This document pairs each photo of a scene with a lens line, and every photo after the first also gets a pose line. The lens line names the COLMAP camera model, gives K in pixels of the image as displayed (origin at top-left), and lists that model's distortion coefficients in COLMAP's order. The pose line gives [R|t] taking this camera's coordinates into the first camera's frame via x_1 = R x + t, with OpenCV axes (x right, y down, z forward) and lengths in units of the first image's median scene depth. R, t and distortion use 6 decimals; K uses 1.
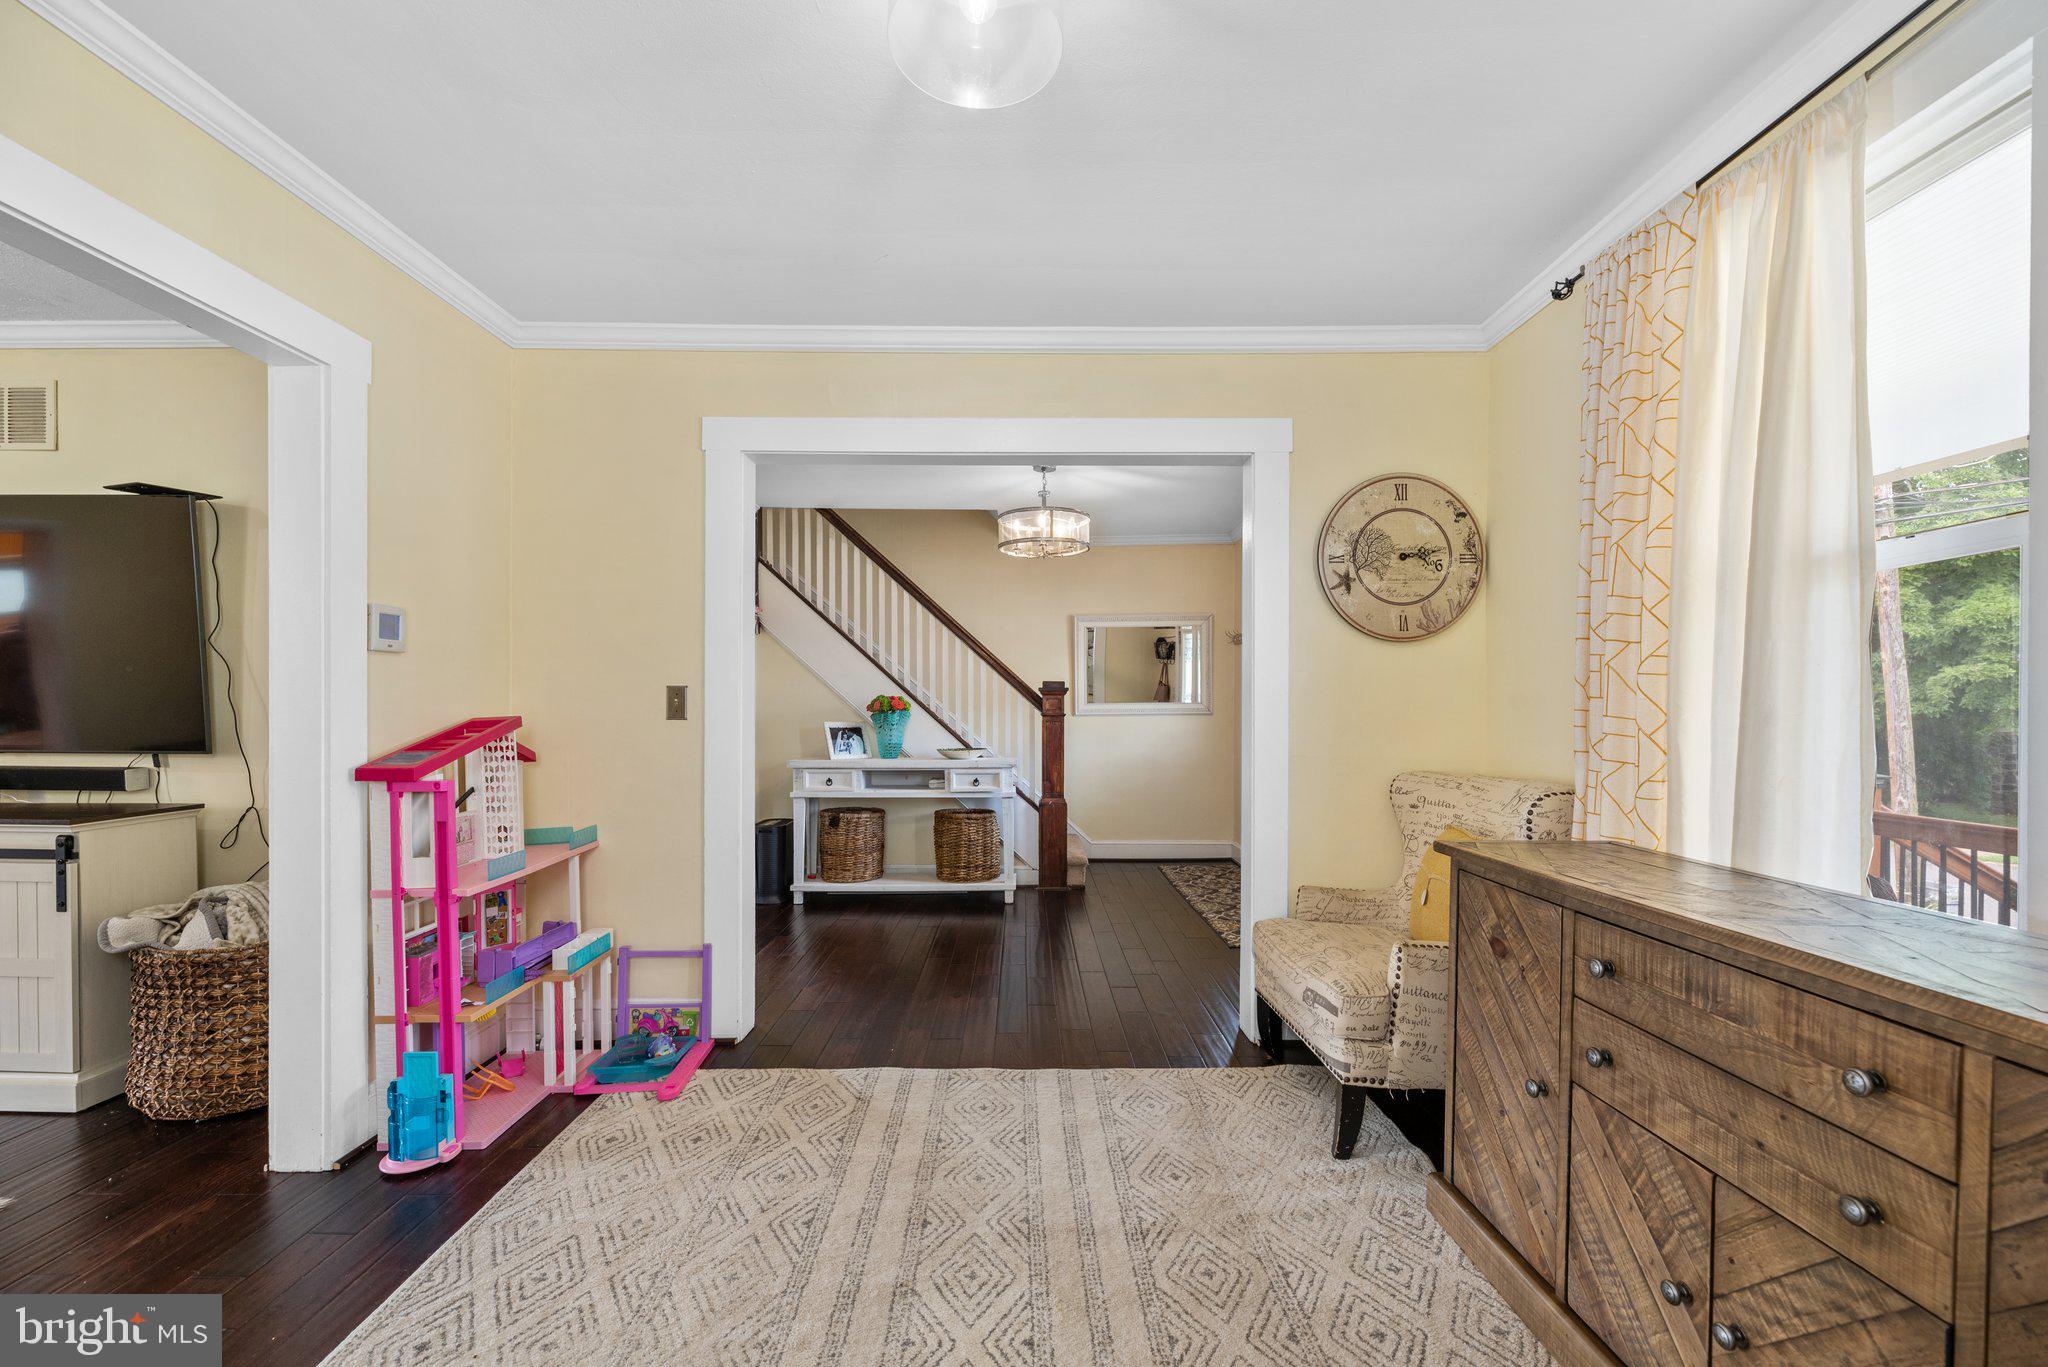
lens RADIAL K [[840.9, 0, 1034.9], [0, 840.9, 708.1], [0, 0, 1]] dist [-0.001671, -0.001136]
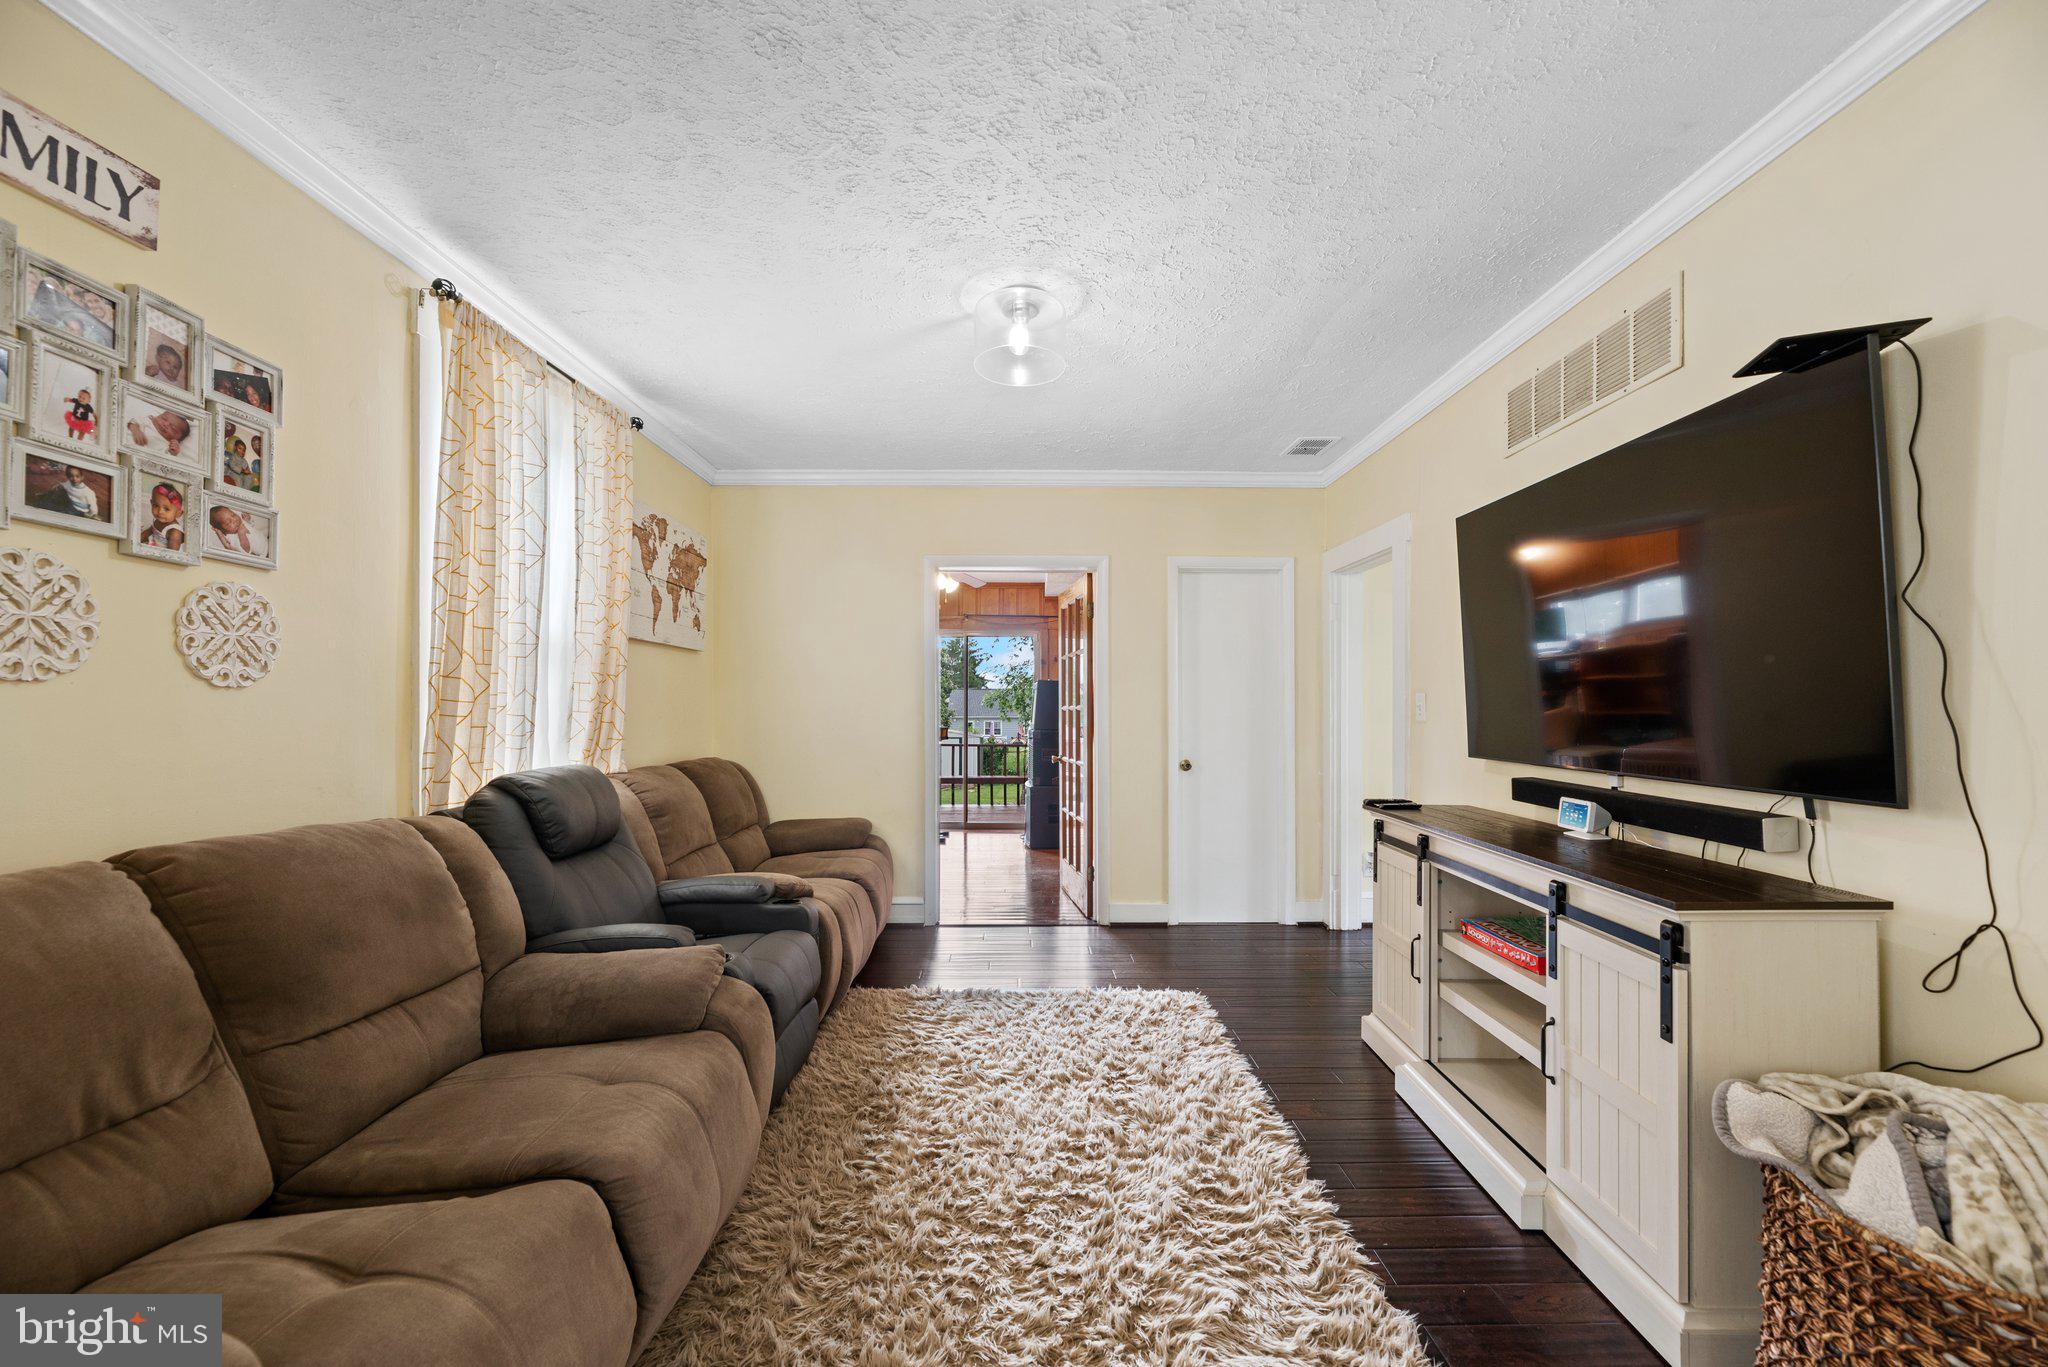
lens RADIAL K [[840.9, 0, 1034.9], [0, 840.9, 708.1], [0, 0, 1]] dist [-0.001671, -0.001136]
pose [[0.012793, -0.000802, -0.999918, -0.512208], [-0.004712, 0.999989, -0.000862, -0.006812], [0.999907, 0.004722, 0.012789, 0.492736]]
